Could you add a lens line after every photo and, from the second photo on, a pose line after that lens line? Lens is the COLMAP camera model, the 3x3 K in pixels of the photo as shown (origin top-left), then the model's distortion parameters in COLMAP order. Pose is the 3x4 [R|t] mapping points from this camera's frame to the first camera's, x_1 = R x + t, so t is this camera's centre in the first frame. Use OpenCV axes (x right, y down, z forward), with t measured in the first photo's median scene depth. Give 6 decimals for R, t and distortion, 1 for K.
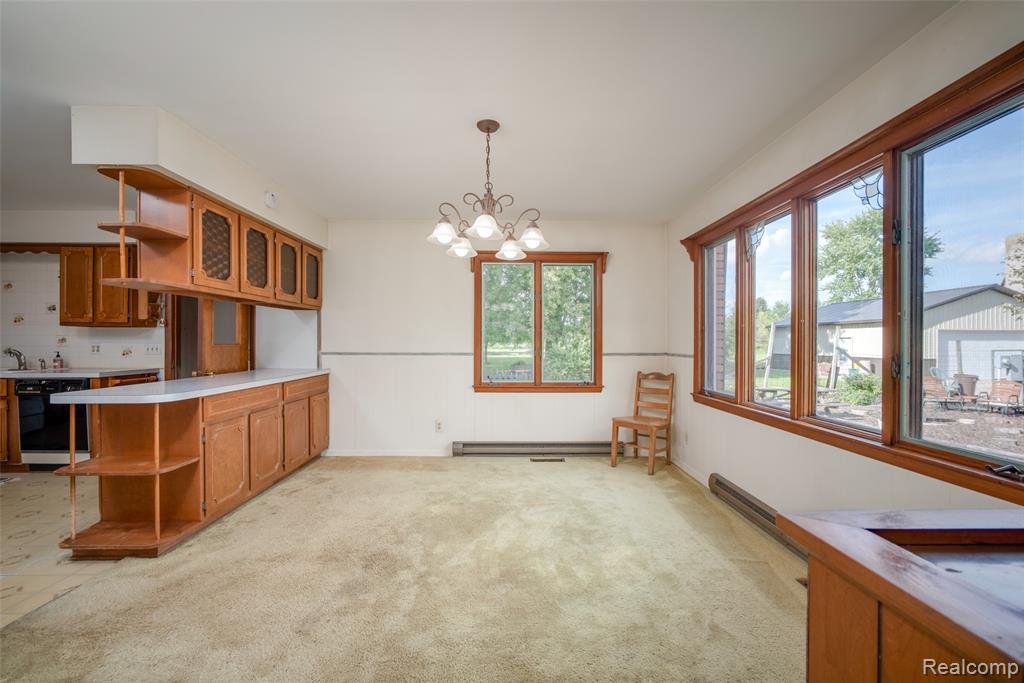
lens RADIAL K [[430.2, 0, 511.1], [0, 430.2, 344.3], [0, 0, 1]] dist [-0.028873, 0.008911]
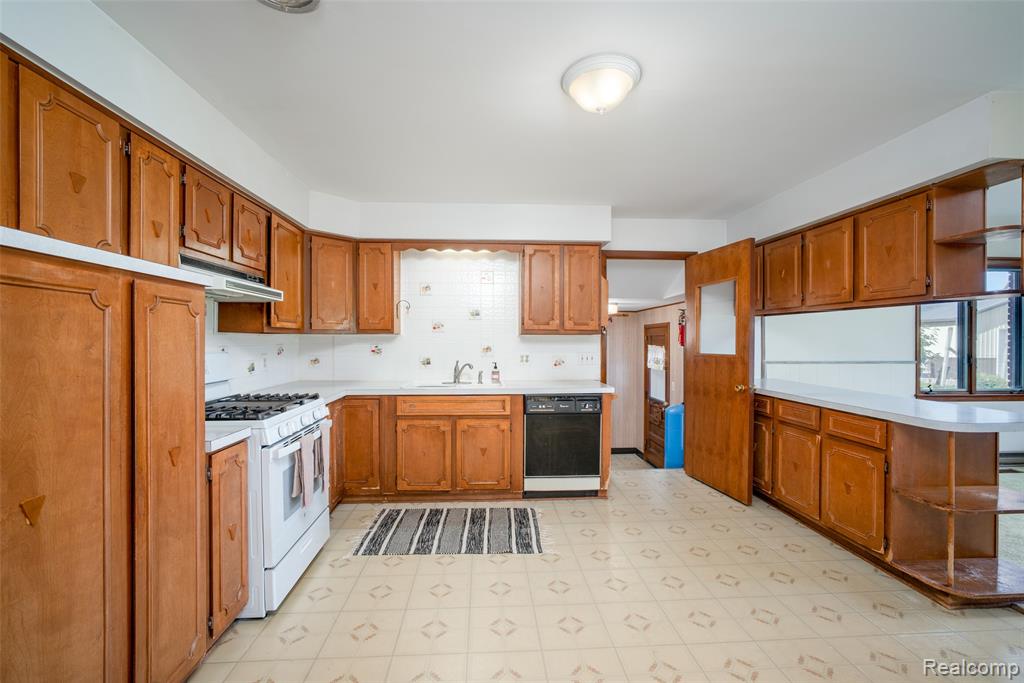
lens RADIAL K [[430.2, 0, 511.1], [0, 430.2, 344.3], [0, 0, 1]] dist [-0.028873, 0.008911]
pose [[0.999131, -0.002393, 0.041612, -1.129821], [0.002143, 0.999979, 0.006054, -0.027593], [-0.041626, -0.005960, 0.999116, 0.093422]]
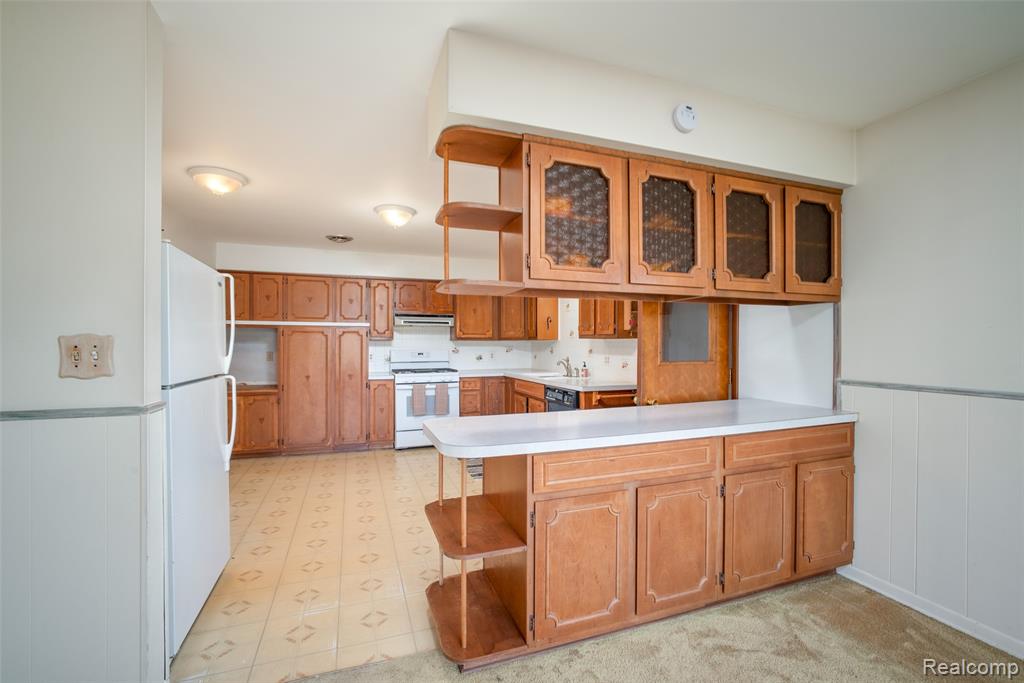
lens RADIAL K [[430.2, 0, 511.1], [0, 430.2, 344.3], [0, 0, 1]] dist [-0.028873, 0.008911]
pose [[0.320965, -0.002500, -0.947088, -0.078656], [-0.004072, 0.999984, -0.004019, -0.024218], [0.947082, 0.005147, 0.320949, 0.478333]]
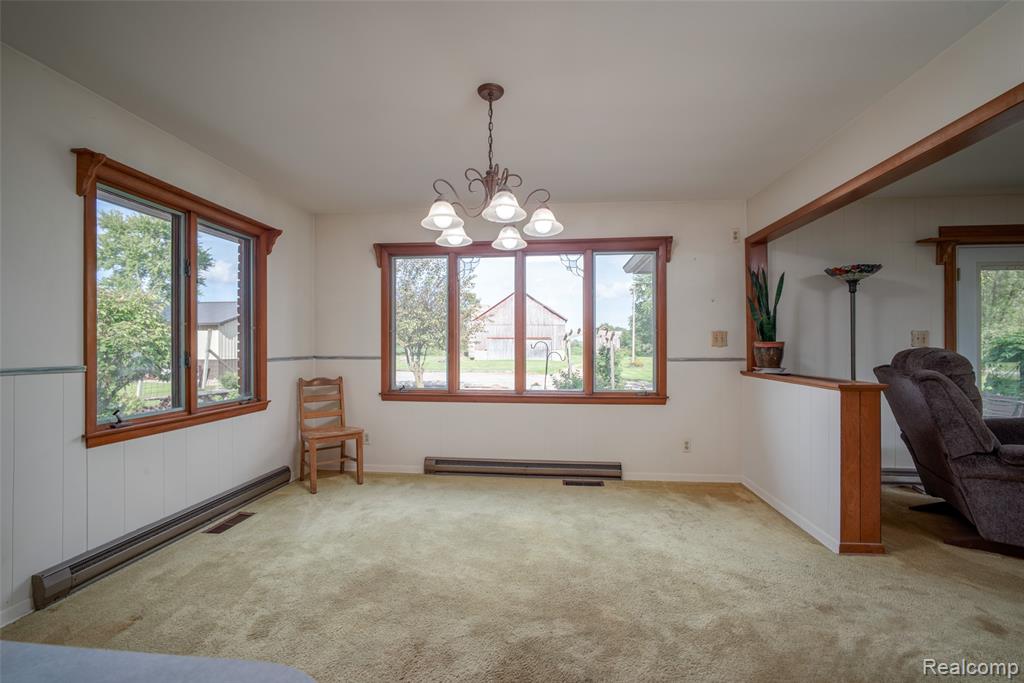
lens RADIAL K [[430.2, 0, 511.1], [0, 430.2, 344.3], [0, 0, 1]] dist [-0.028873, 0.008911]
pose [[0.118085, 0.000947, 0.993003, -0.539931], [0.002382, 0.999996, -0.001237, -0.003060], [-0.993001, 0.002511, 0.118082, 0.515212]]
